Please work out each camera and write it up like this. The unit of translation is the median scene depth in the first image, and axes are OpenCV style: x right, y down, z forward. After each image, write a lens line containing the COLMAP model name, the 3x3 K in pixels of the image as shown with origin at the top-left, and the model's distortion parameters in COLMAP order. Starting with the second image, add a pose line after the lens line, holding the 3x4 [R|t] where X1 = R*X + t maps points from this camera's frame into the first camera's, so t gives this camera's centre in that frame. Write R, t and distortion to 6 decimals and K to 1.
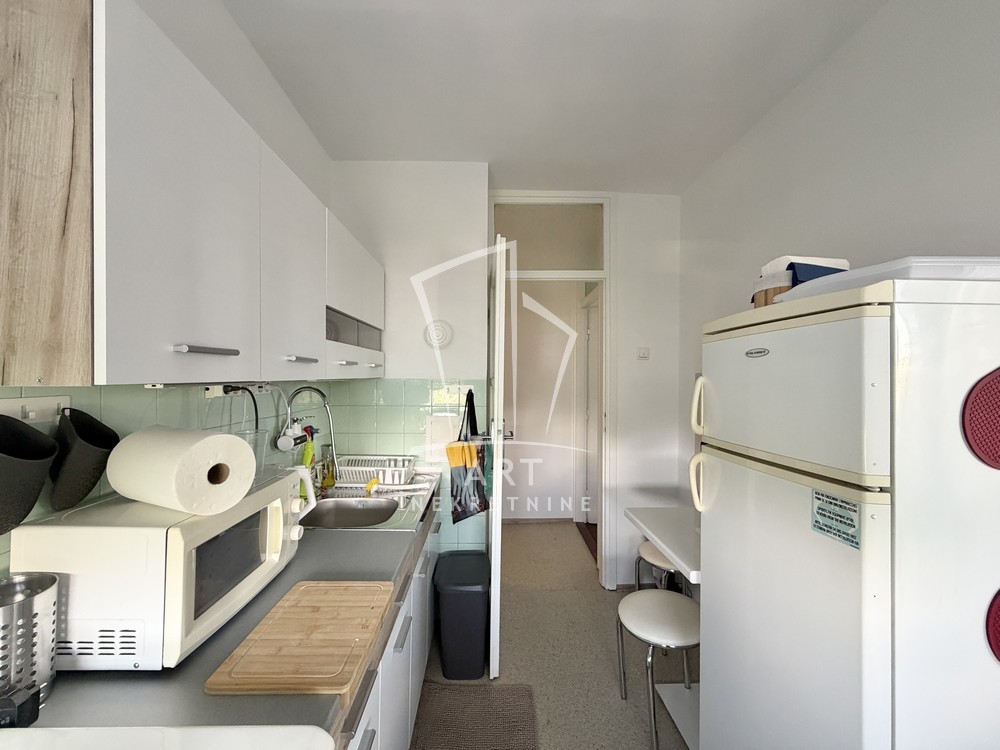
lens RADIAL K [[399.0, 0, 495.3], [0, 399.0, 376.4], [0, 0, 1]] dist [0.000353, 0.000091]
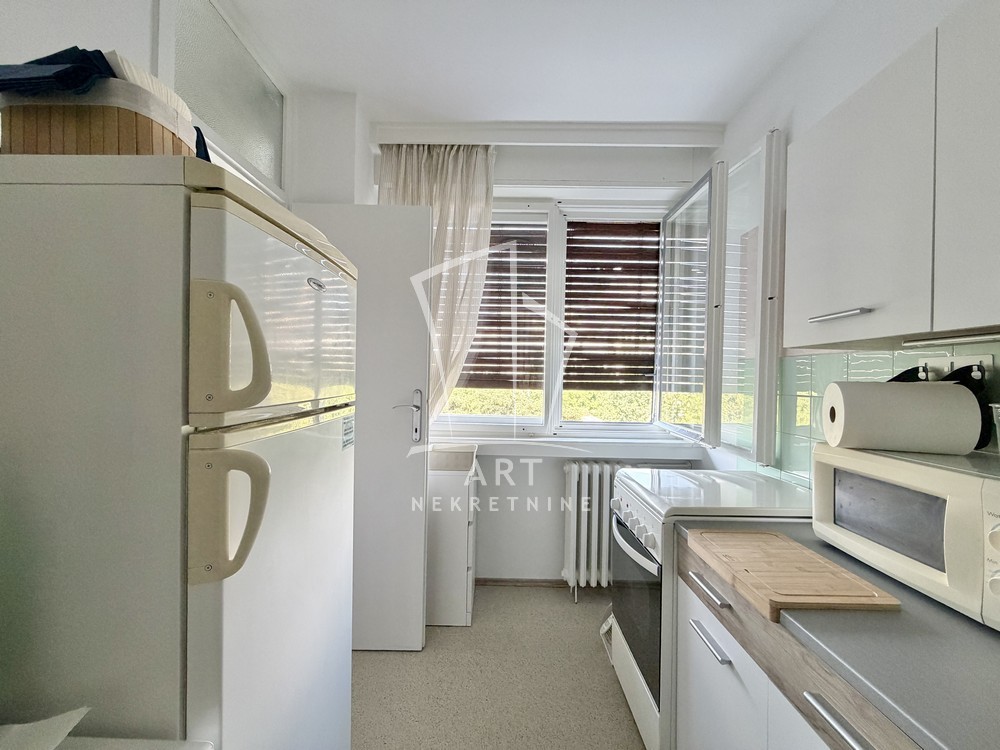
lens RADIAL K [[399.0, 0, 495.3], [0, 399.0, 376.4], [0, 0, 1]] dist [0.000353, 0.000091]
pose [[-0.998977, -0.033471, 0.030416, 0.279123], [-0.033495, 0.999439, -0.000285, 0.146202], [-0.030390, -0.001304, -0.999537, 2.011539]]
